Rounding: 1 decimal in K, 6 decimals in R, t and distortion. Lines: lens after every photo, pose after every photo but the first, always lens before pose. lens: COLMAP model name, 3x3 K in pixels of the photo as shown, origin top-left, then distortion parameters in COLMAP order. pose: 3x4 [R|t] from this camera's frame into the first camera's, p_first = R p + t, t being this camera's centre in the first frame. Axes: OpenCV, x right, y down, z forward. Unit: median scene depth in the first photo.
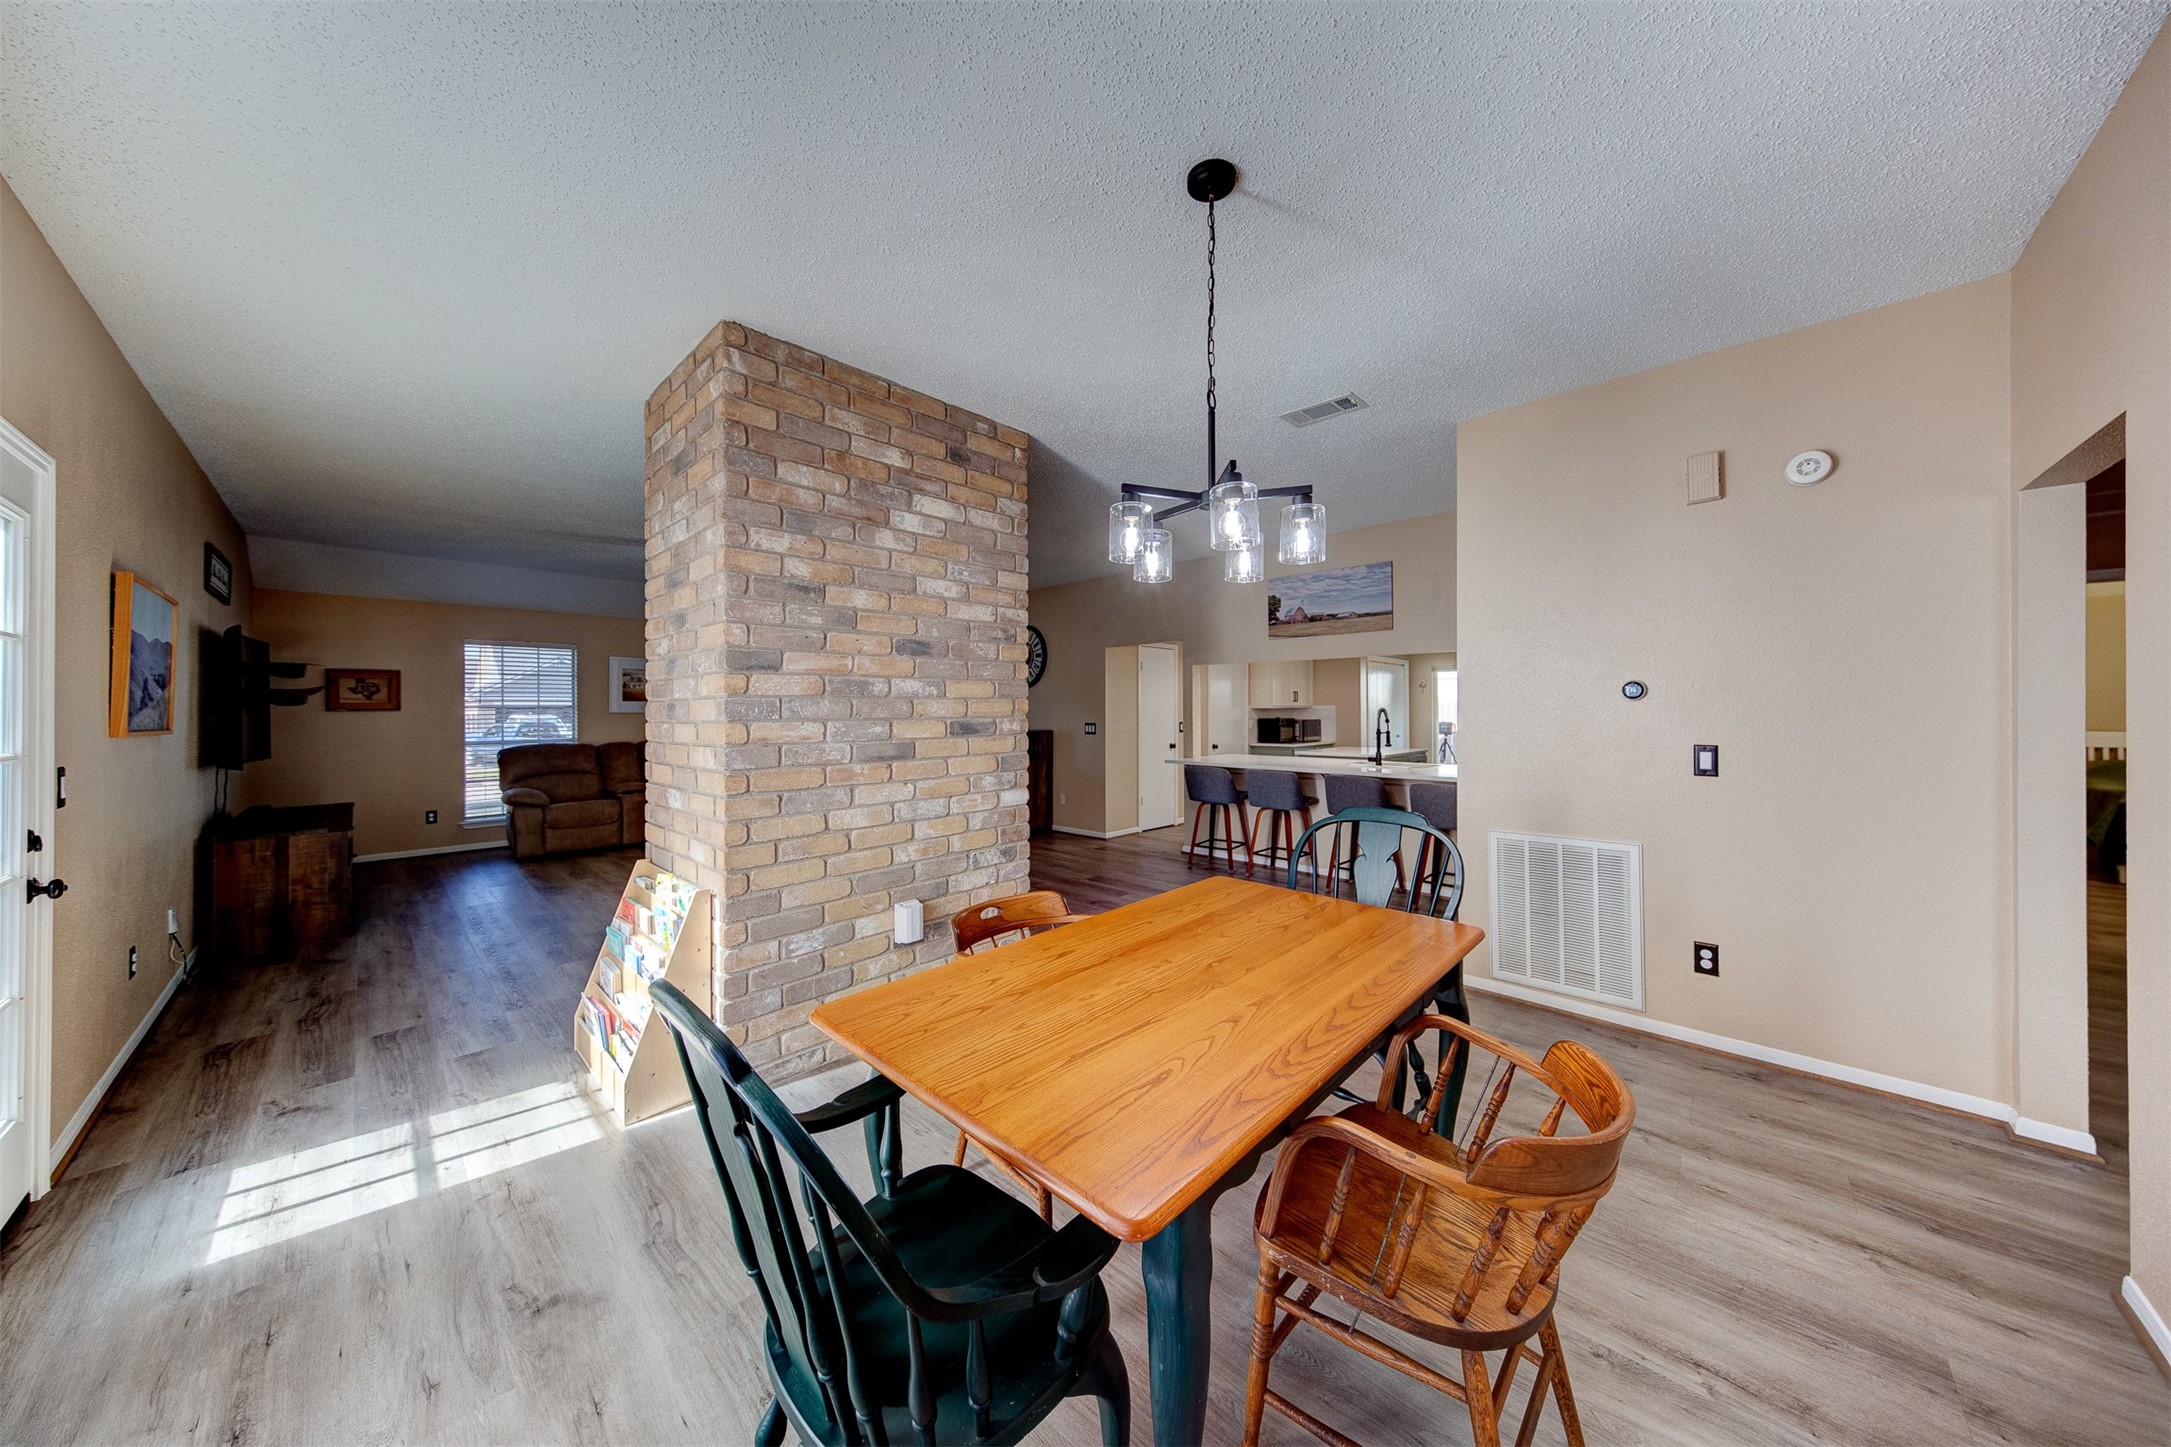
lens RADIAL K [[674.0, 0, 1083.9], [0, 674.0, 710.8], [0, 0, 1]] dist [-0.018615, 0.002752]
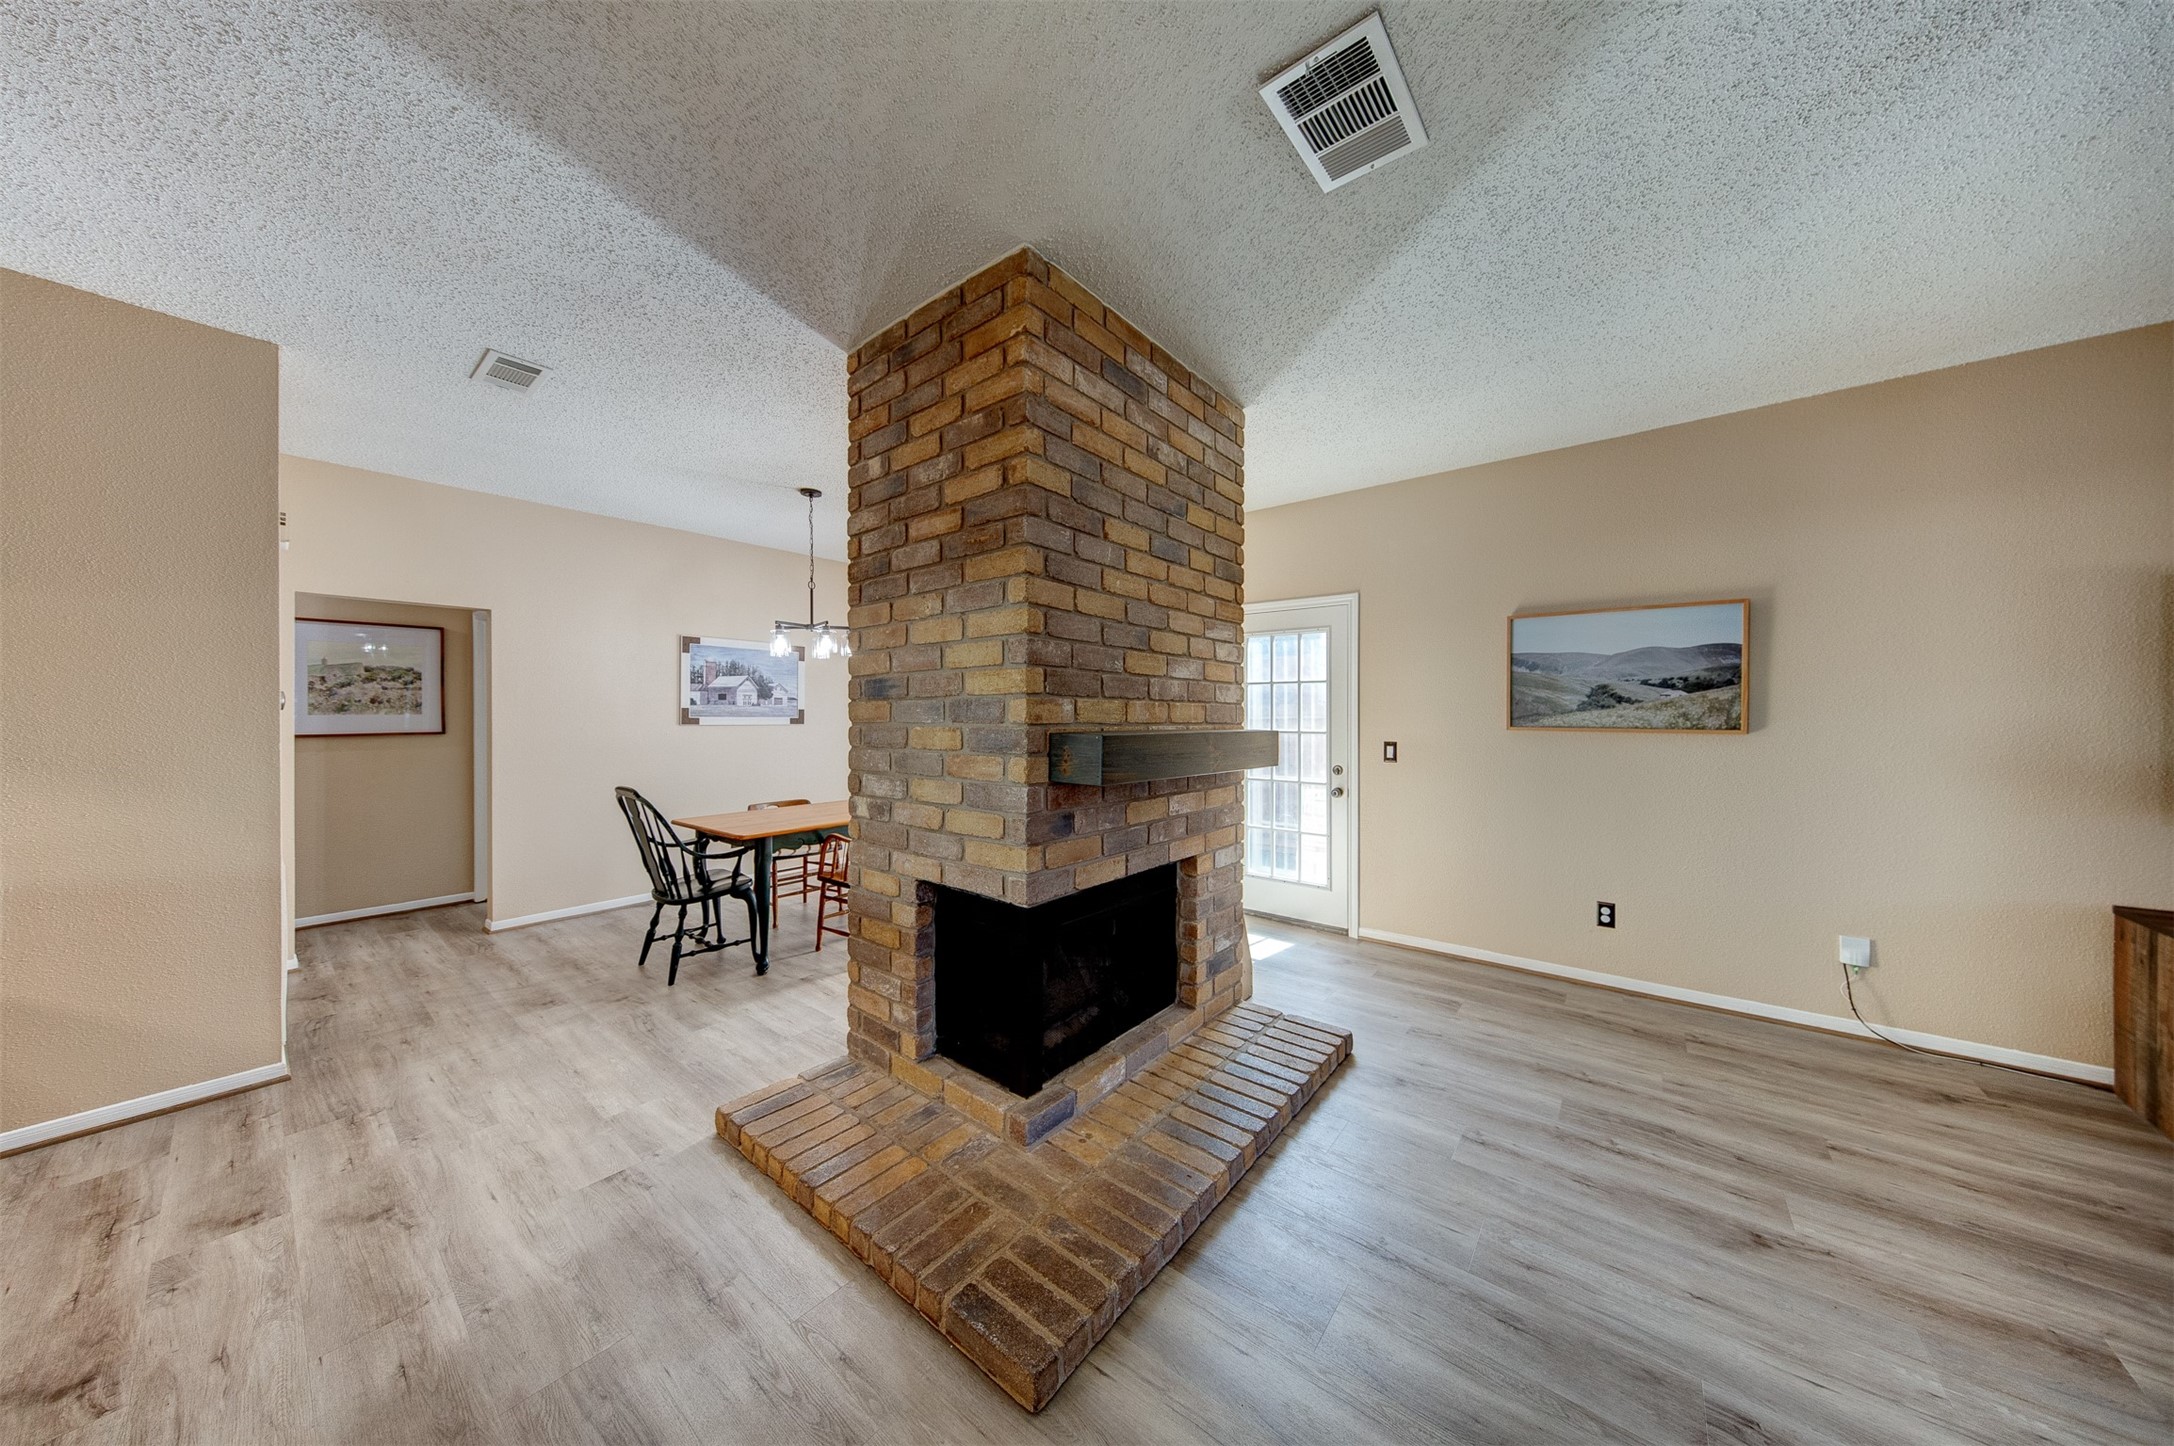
lens RADIAL K [[678.1, 0, 1049.4], [0, 678.1, 716.2], [0, 0, 1]] dist [0.004622, -0.000010]
pose [[-0.998880, 0.005702, -0.046967, -0.147691], [0.005567, 0.999980, 0.003001, -0.001503], [0.046983, 0.002736, -0.998892, 0.963066]]
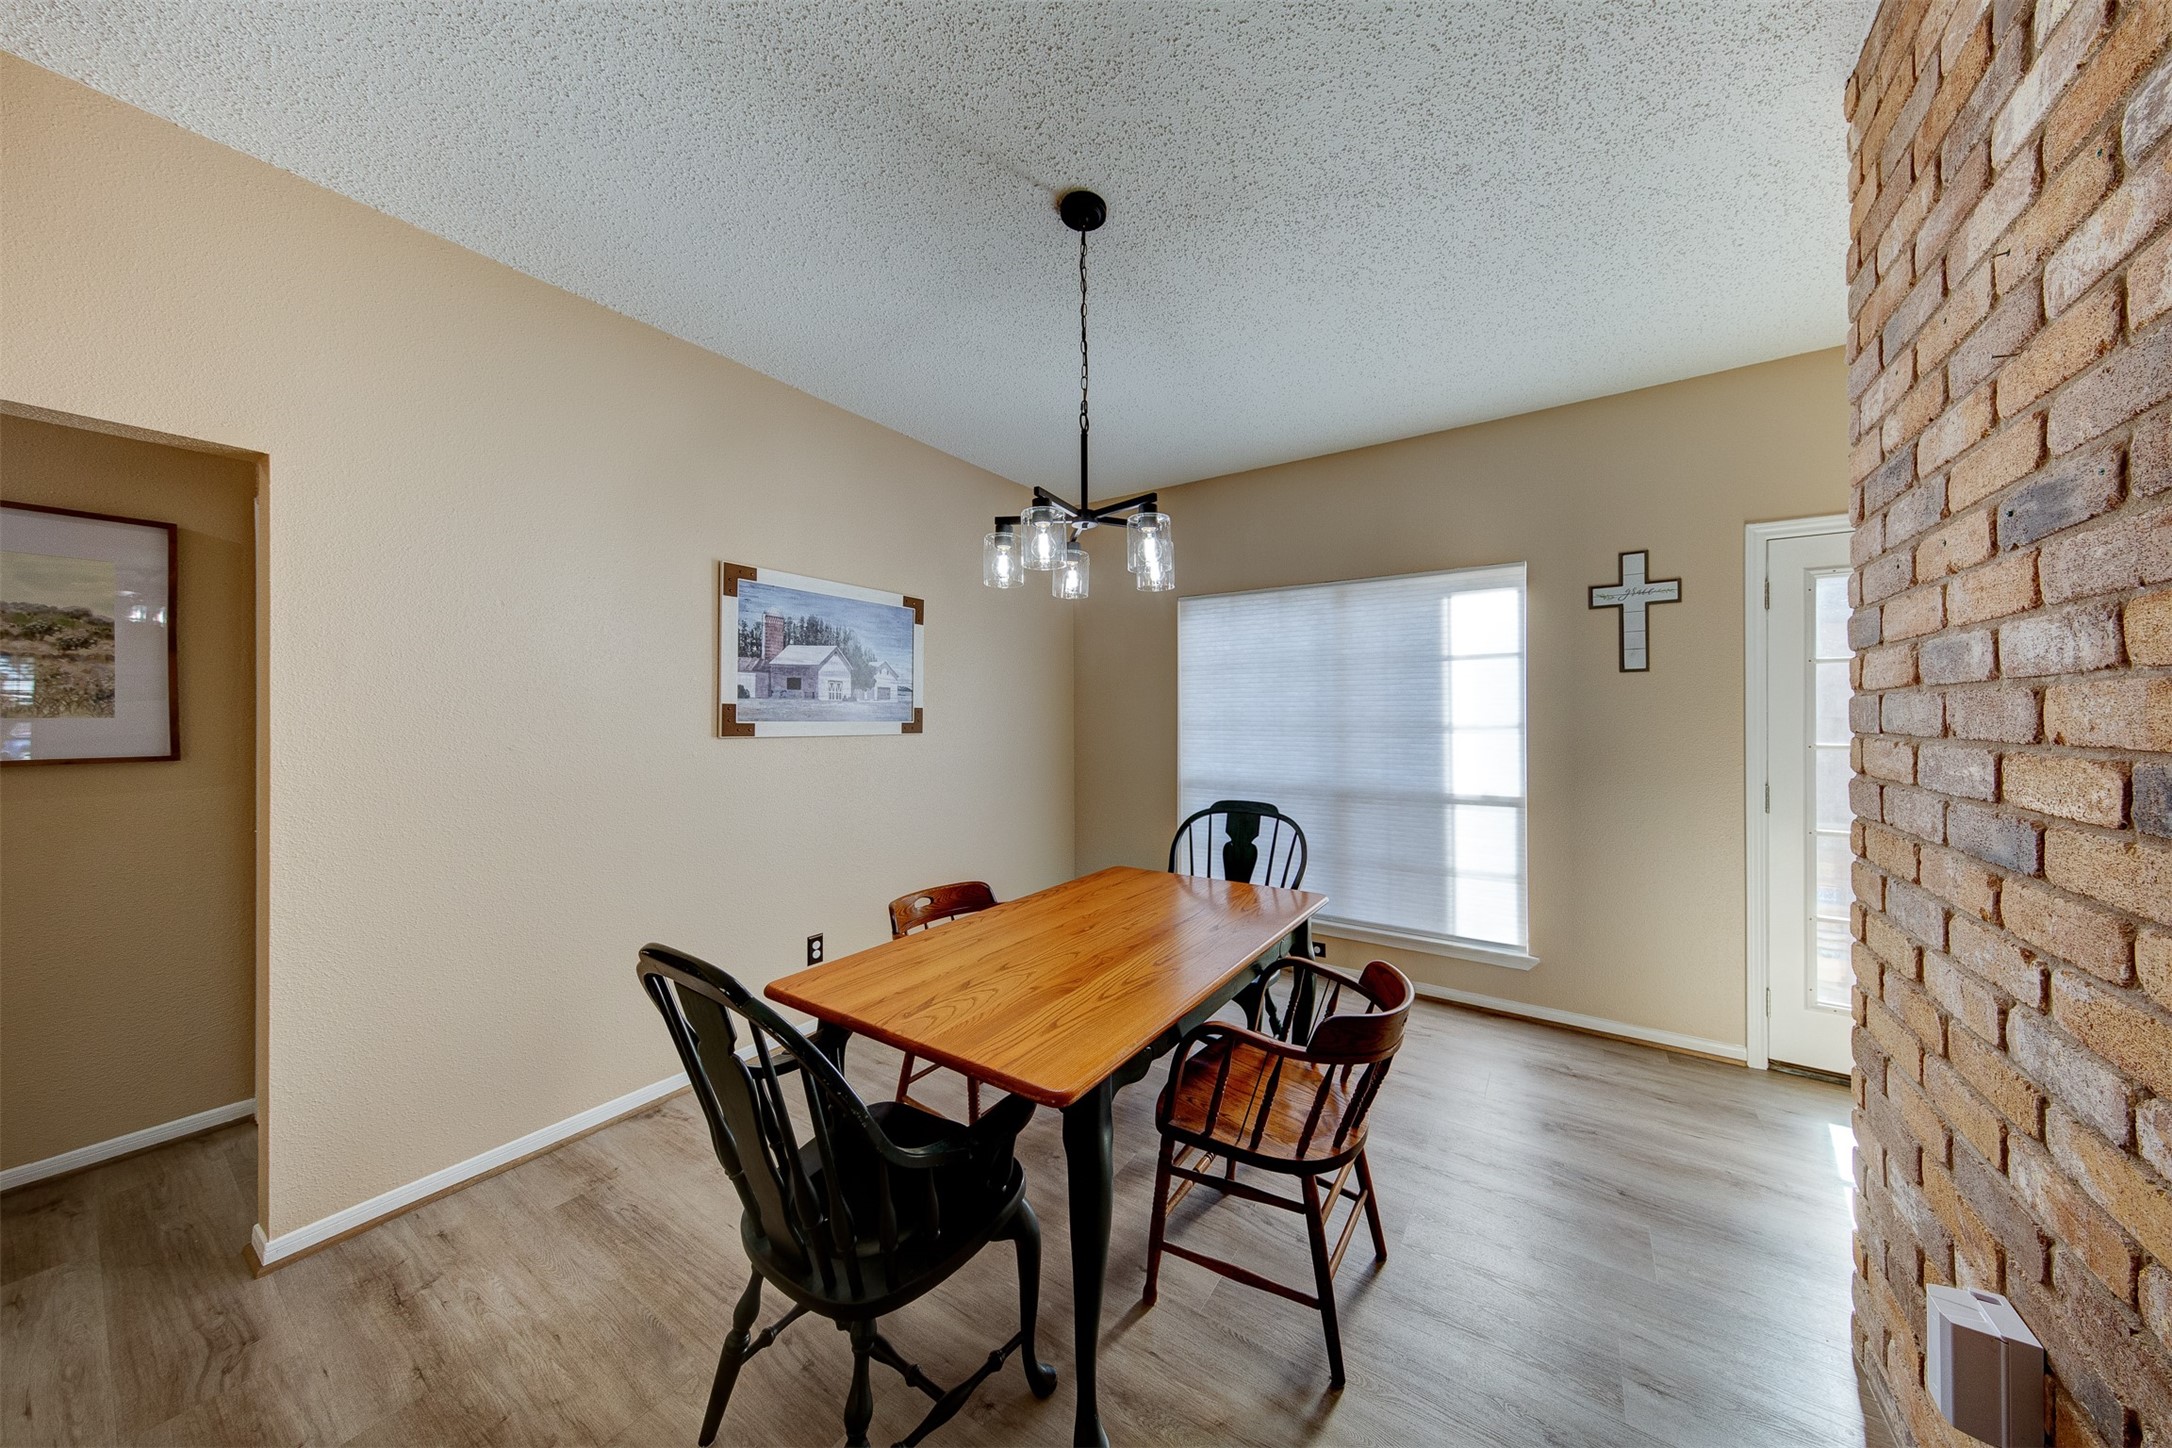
lens RADIAL K [[688.1, 0, 1093.0], [0, 688.1, 714.7], [0, 0, 1]] dist [0.000884, 0.000032]
pose [[-0.987278, 0.005281, -0.158916, 0.103090], [0.005227, 0.999986, 0.000756, -0.004093], [0.158918, -0.000084, -0.987292, 0.570782]]
